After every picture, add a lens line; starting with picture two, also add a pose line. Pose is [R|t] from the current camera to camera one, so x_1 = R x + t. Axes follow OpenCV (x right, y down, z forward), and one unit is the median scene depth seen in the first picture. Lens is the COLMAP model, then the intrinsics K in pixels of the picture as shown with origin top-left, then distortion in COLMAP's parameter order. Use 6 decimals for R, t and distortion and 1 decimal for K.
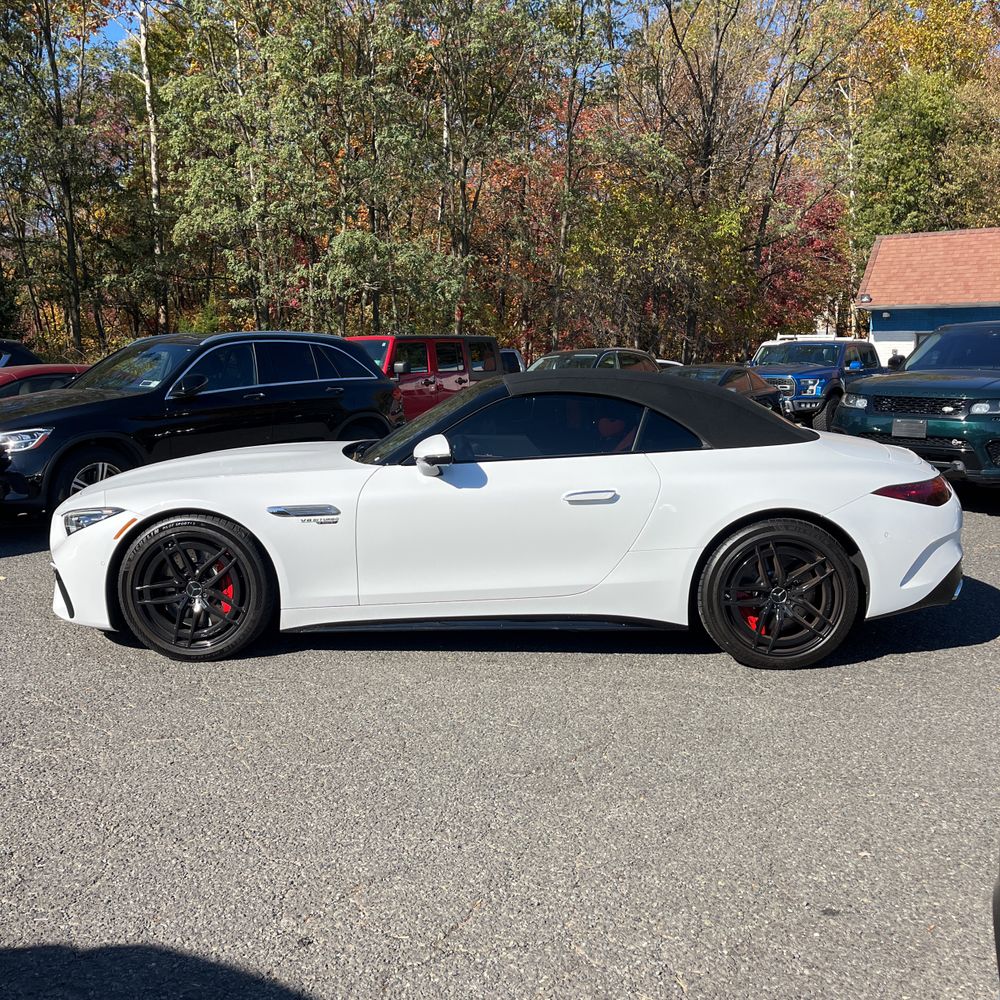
lens RADIAL K [[1017.8, 0, 500.0], [0, 1017.8, 500.0], [0, 0, 1]] dist [0.018256, -0.021064]
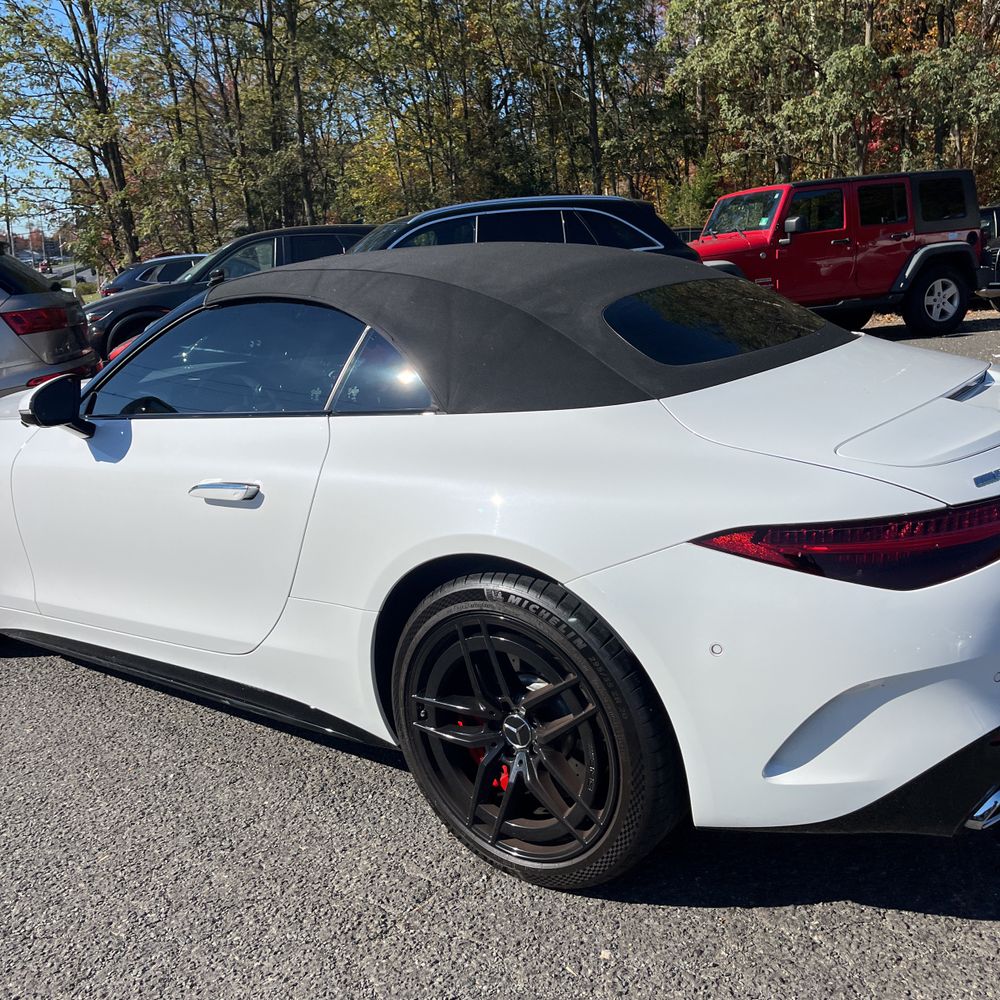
lens RADIAL K [[1007.0, 0, 493.9], [0, 1007.0, 501.1], [0, 0, 1]] dist [0.063438, -0.094755]
pose [[0.807009, 0.089378, -0.583737, 0.130966], [-0.008963, 0.990220, 0.139225, -0.019067], [0.590472, -0.107123, 0.799917, 0.156535]]
